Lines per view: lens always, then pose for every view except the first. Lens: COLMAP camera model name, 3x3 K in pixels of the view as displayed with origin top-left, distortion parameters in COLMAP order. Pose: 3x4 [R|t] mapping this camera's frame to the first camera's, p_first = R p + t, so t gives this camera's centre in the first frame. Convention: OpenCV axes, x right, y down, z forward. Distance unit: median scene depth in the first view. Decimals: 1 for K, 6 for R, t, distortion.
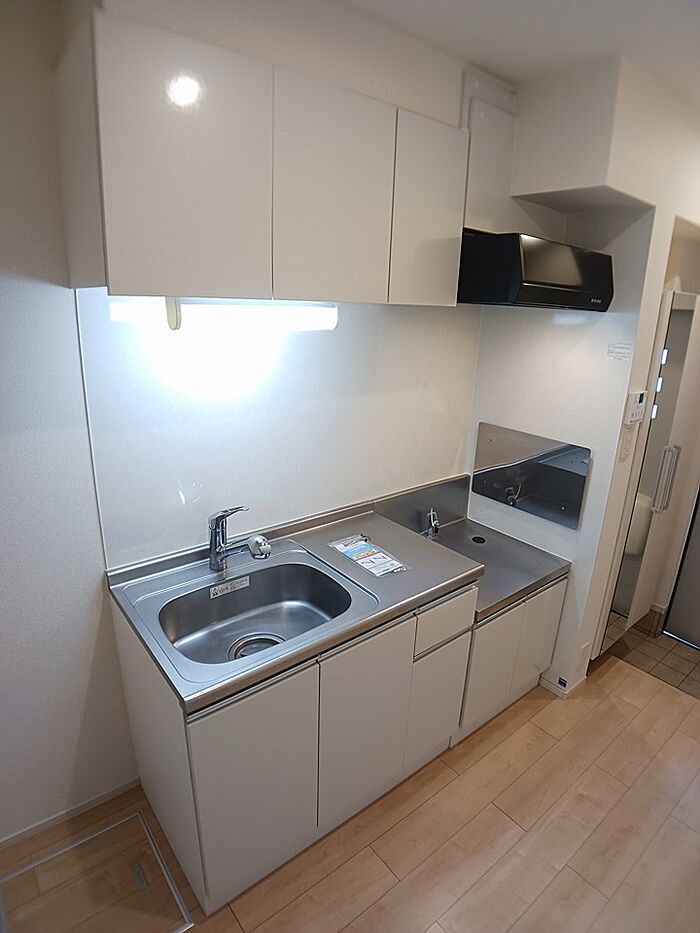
lens RADIAL K [[517.1, 0, 350.0], [0, 517.1, 466.5], [0, 0, 1]] dist [-0.064969, -0.000156]
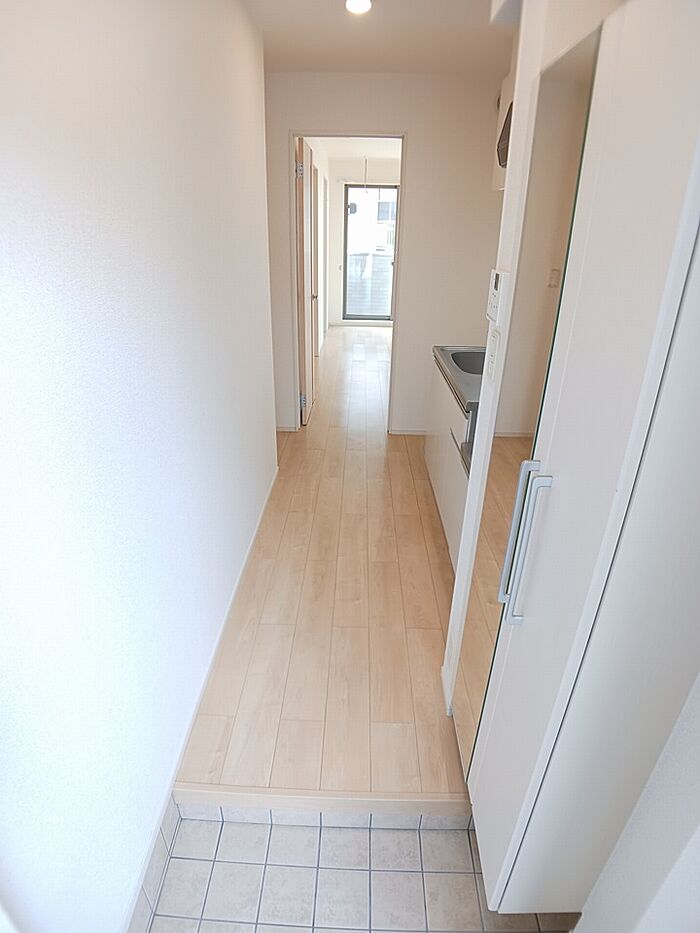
lens RADIAL K [[517.1, 0, 350.0], [0, 517.1, 466.5], [0, 0, 1]] dist [-0.064969, -0.000156]
pose [[-0.643760, 0.280020, -0.712153, 1.312325], [-0.269741, 0.787869, 0.553627, -0.279258], [0.716110, 0.548499, -0.431666, 1.385956]]
